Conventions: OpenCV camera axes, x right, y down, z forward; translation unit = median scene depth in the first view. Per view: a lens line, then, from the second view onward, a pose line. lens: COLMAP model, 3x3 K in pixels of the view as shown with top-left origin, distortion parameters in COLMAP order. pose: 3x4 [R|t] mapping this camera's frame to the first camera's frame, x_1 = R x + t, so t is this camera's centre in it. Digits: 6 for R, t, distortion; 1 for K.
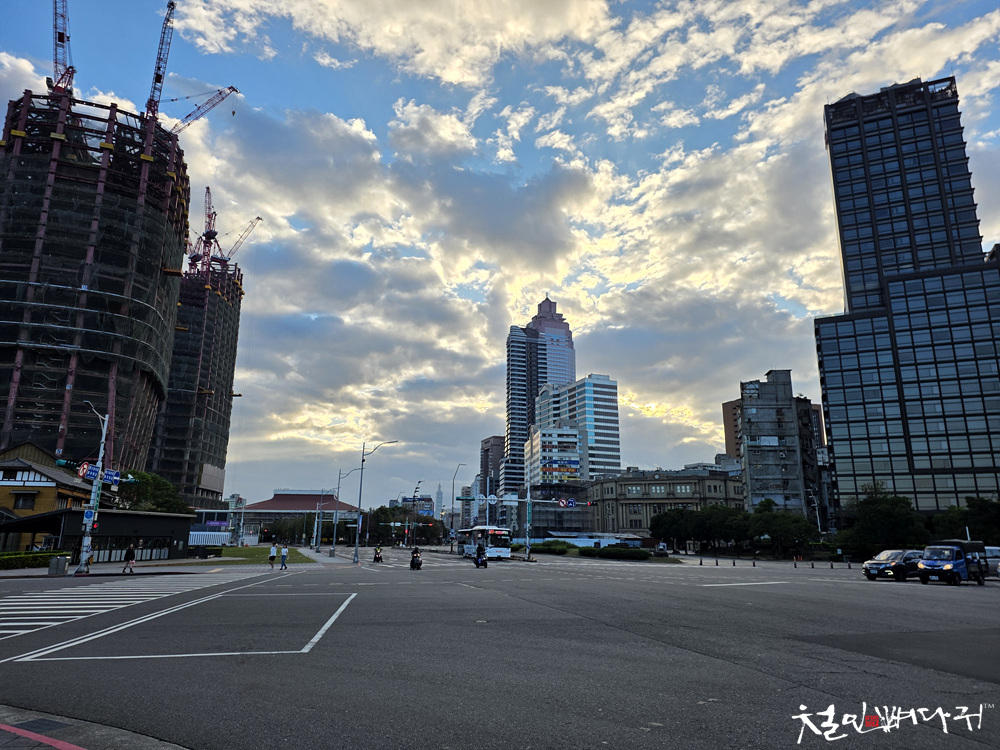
lens RADIAL K [[654.8, 0, 495.6], [0, 654.8, 376.7], [0, 0, 1]] dist [0.026984, -0.005109]
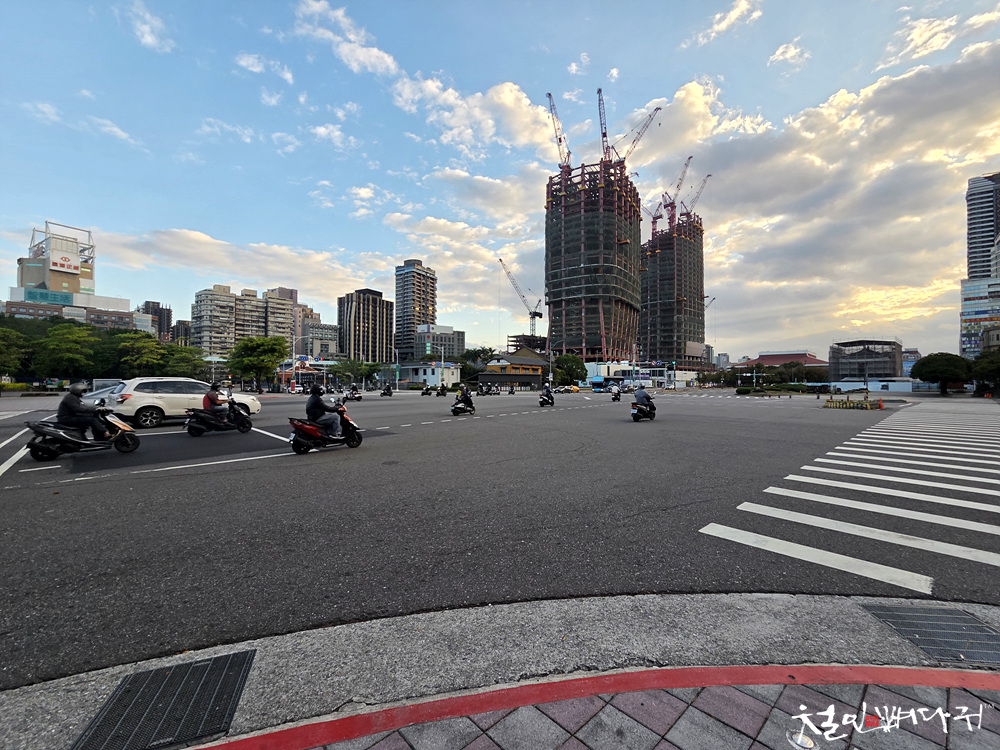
lens RADIAL K [[414.5, 0, 502.6], [0, 414.5, 370.9], [0, 0, 1]] dist [-0.005506, -0.001507]
pose [[0.564851, -0.028220, -0.824711, 0.278851], [0.198309, 0.974769, 0.102469, 0.004770], [0.801010, -0.221427, 0.556195, 0.008827]]
